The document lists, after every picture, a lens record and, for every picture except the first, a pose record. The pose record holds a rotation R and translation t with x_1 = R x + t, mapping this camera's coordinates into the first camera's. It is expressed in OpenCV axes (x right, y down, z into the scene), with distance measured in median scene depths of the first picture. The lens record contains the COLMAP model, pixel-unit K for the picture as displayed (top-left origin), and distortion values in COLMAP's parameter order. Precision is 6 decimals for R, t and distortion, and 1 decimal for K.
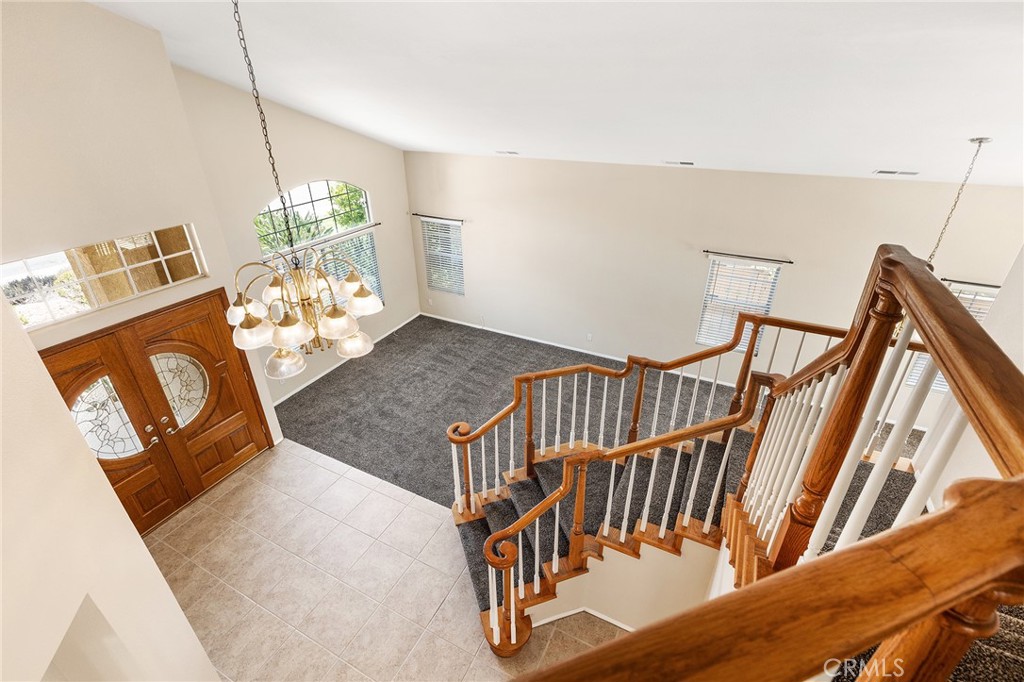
lens RADIAL K [[459.9, 0, 513.2], [0, 459.9, 326.0], [0, 0, 1]] dist [0.000368, -0.000003]
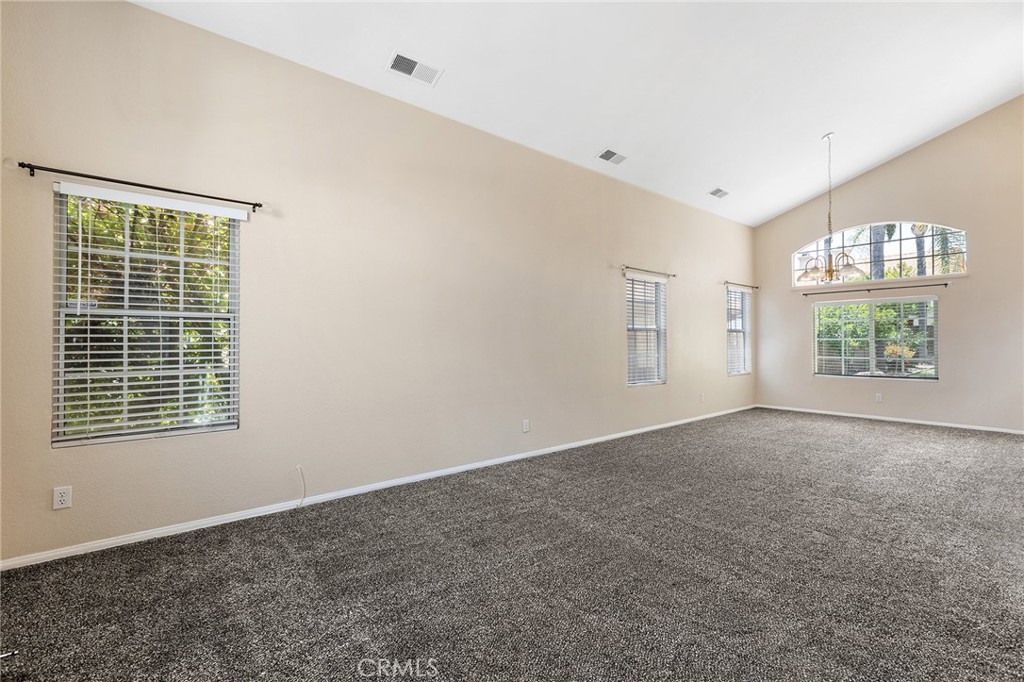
lens RADIAL K [[458.9, 0, 517.1], [0, 458.9, 337.9], [0, 0, 1]] dist [0.003267, 0.000302]
pose [[0.395687, 0.009579, 0.918335, -0.632111], [0.412659, 0.891462, -0.187103, 0.049297], [-0.820453, 0.452994, 0.348788, 1.257247]]
